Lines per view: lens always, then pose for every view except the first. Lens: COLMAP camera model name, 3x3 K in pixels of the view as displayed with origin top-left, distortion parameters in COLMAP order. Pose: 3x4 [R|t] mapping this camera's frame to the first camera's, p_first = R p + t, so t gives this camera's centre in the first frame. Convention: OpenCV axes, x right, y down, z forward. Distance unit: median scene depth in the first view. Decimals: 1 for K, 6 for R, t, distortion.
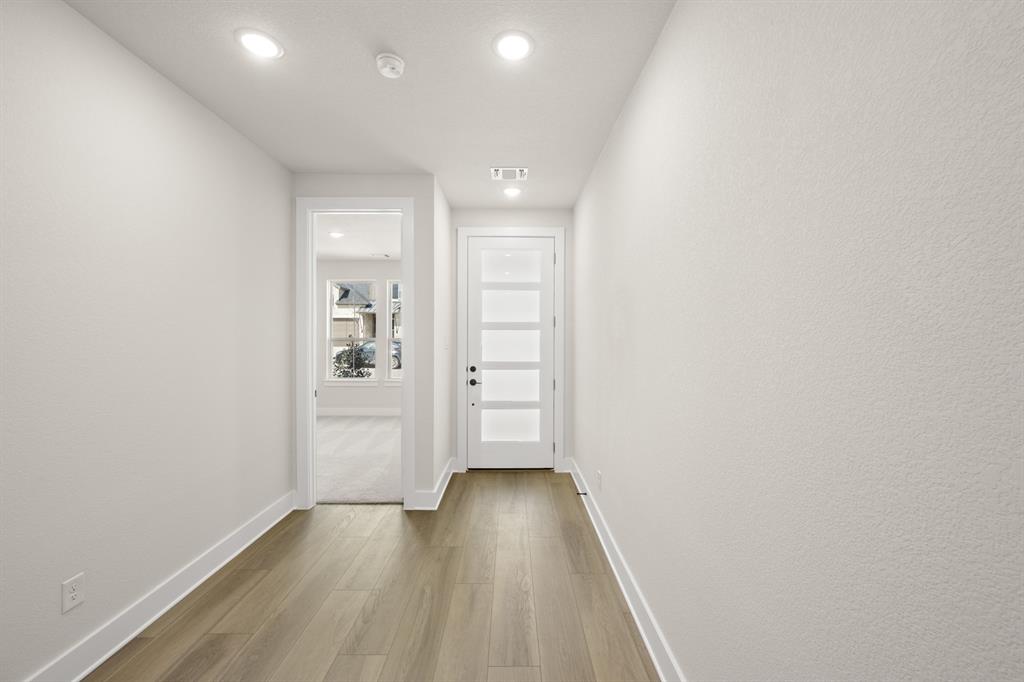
lens RADIAL K [[403.4, 0, 513.6], [0, 403.4, 343.4], [0, 0, 1]] dist [0.000701, 0.000052]
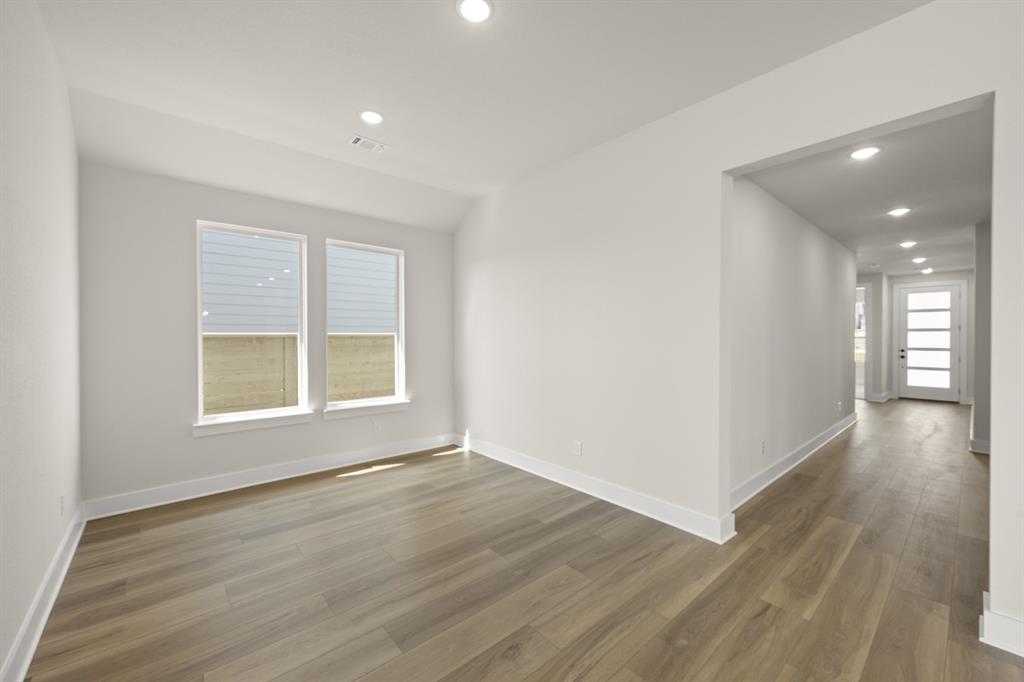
lens RADIAL K [[403.4, 0, 513.1], [0, 403.4, 338.6], [0, 0, 1]] dist [0.000701, 0.000052]
pose [[0.650843, 0.002731, -0.759208, 0.178178], [0.003326, 0.999974, 0.006448, -0.019782], [0.759205, -0.006721, 0.650816, -1.937679]]
